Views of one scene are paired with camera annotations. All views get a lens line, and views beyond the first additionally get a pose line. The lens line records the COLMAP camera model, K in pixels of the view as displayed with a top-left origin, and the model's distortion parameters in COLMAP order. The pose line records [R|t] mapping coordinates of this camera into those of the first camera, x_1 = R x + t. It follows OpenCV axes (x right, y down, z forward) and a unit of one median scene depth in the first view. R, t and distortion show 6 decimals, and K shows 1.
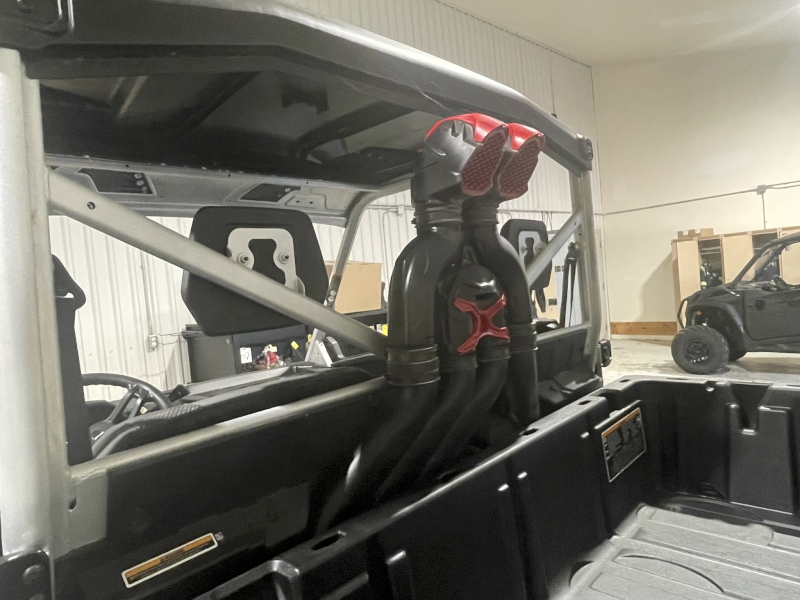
lens RADIAL K [[531.9, 0, 383.4], [0, 531.9, 301.0], [0, 0, 1]] dist [-0.001933, 0.002518]
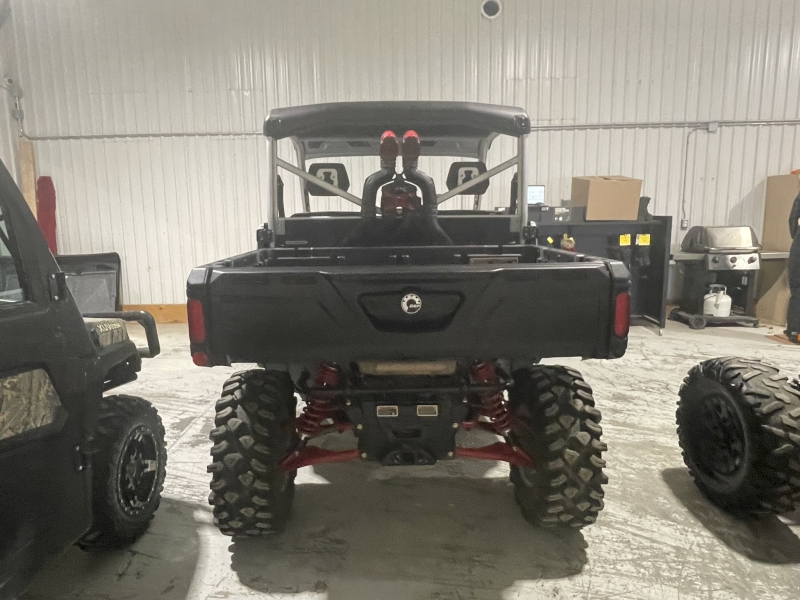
lens RADIAL K [[531.9, 0, 383.4], [0, 531.9, 301.0], [0, 0, 1]] dist [-0.001933, 0.002518]
pose [[0.692206, 0.198105, -0.693978, 2.607043], [-0.078530, 0.976553, 0.200441, -0.012462], [0.717415, -0.084249, 0.691533, -1.239493]]
